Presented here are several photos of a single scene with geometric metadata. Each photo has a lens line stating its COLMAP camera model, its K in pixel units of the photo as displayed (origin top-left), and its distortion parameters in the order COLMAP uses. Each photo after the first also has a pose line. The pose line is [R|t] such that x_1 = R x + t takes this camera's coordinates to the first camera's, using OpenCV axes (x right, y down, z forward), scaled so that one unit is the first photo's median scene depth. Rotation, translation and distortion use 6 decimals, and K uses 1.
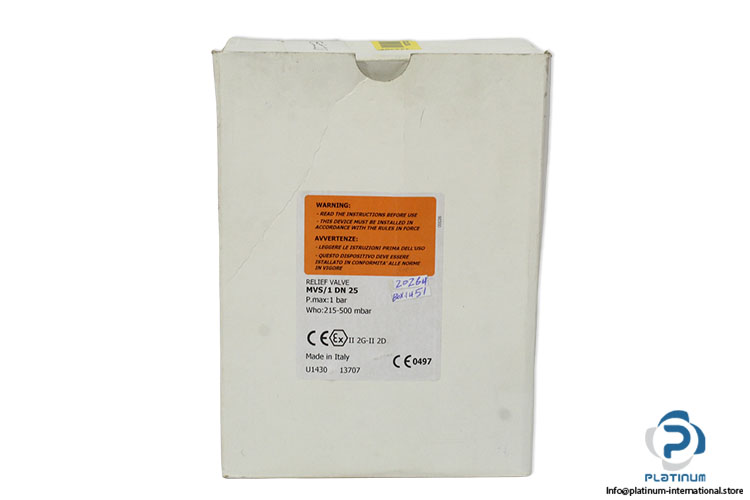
lens RADIAL K [[1356.9, 0, 375.3], [0, 1356.9, 249.7], [0, 0, 1]] dist [0.020332, 0.000000]
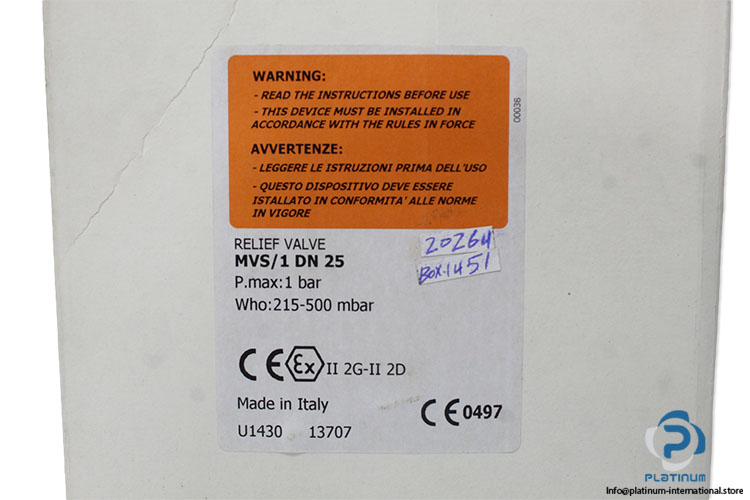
lens RADIAL K [[996.2, 0, 374.2], [0, 996.2, 250.1], [0, 0, 1]] dist [-0.102023, 0.000000]
pose [[0.999813, -0.012062, -0.015095, 0.002713], [0.010874, 0.997013, -0.076463, 0.052747], [0.015972, 0.076285, 0.996958, 0.658672]]
